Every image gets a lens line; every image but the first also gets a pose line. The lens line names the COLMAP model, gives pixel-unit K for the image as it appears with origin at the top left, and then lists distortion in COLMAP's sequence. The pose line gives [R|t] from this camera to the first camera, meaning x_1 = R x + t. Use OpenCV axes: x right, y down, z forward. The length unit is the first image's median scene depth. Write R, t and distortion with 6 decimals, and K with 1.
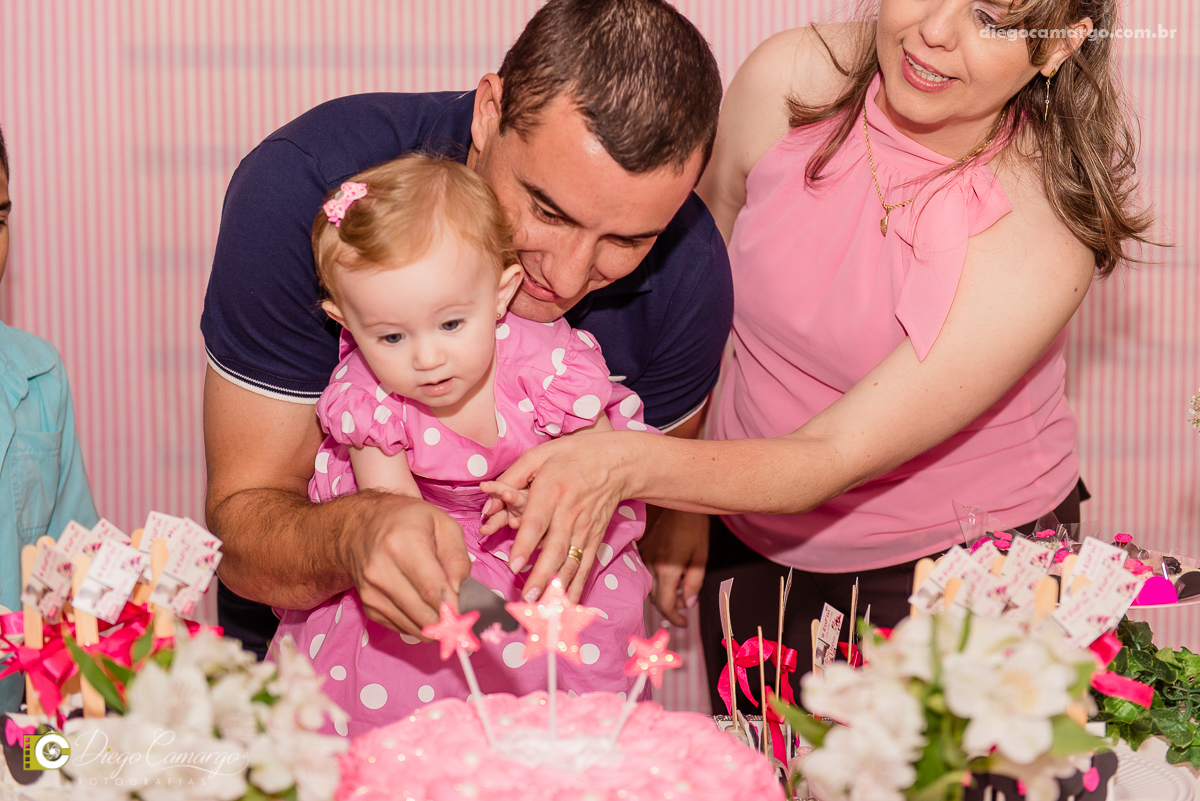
lens RADIAL K [[2104.0, 0, 600.0], [0, 2104.0, 400.5], [0, 0, 1]] dist [-0.010771, -0.068195]
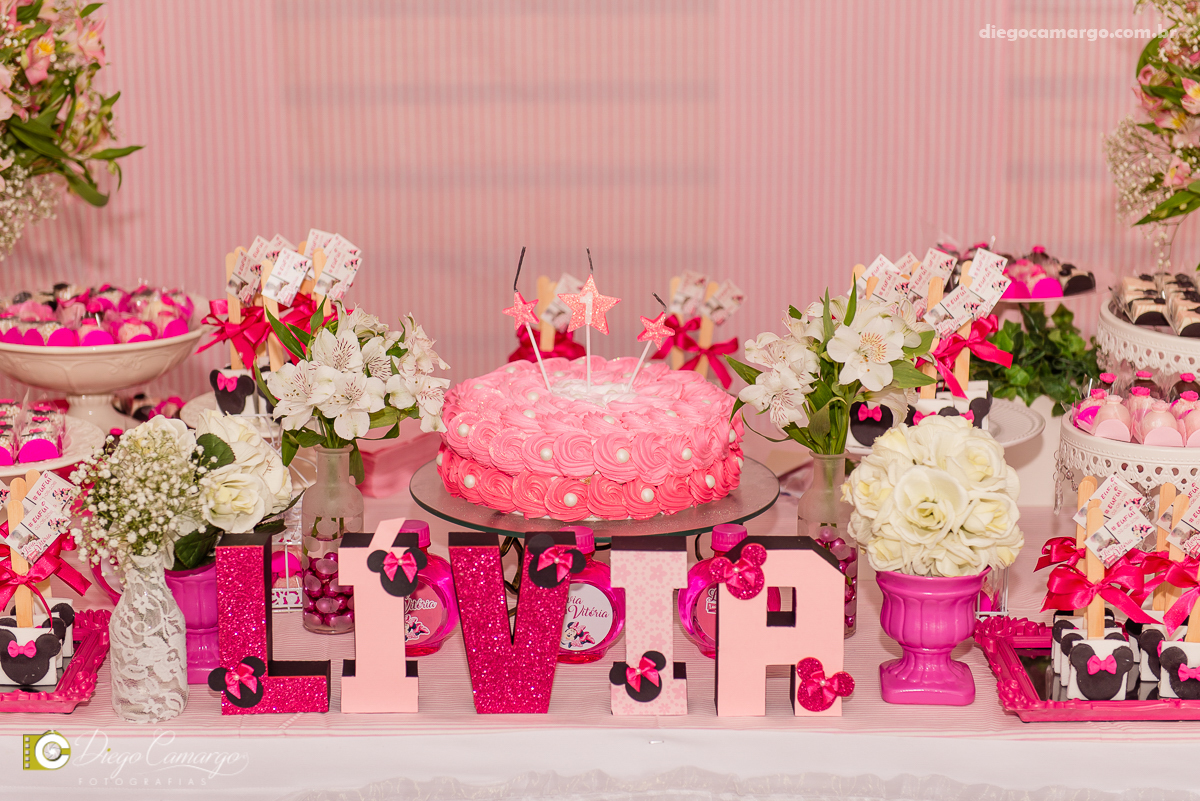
lens RADIAL K [[2353.9, 0, 600.0], [0, 2353.9, 400.5], [0, 0, 1]] dist [0.008401, -0.290757]
pose [[0.998191, 0.006178, -0.059812, 0.080140], [0.001659, 0.991499, 0.130100, -0.040860], [0.060107, -0.129964, 0.989695, -0.604633]]
